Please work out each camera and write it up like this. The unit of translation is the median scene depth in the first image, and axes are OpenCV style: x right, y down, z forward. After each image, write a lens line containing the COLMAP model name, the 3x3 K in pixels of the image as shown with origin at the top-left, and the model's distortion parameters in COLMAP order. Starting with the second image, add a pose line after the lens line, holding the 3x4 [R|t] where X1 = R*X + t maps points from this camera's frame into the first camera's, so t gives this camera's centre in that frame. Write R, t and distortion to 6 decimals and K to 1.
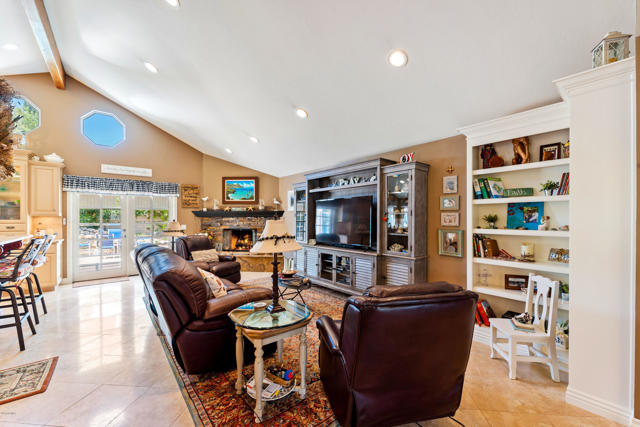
lens RADIAL K [[258.4, 0, 322.9], [0, 258.4, 218.6], [0, 0, 1]] dist [0.003130, 0.000069]
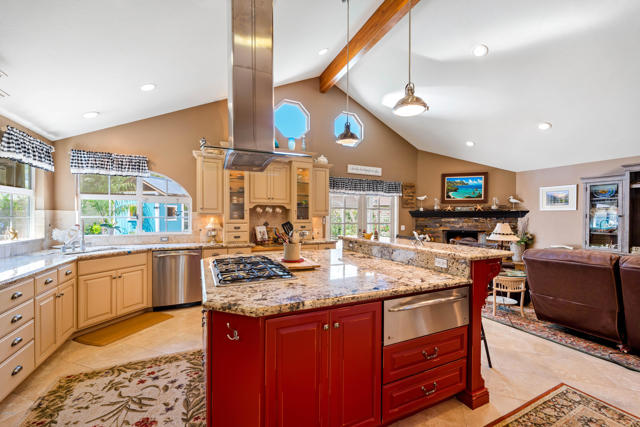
lens RADIAL K [[258.4, 0, 322.9], [0, 258.4, 218.6], [0, 0, 1]] dist [0.003130, 0.000069]
pose [[0.971671, 0.005390, -0.236278, -0.589795], [-0.004162, 0.999975, 0.005695, -0.005545], [0.236303, -0.004550, 0.971669, 0.005046]]
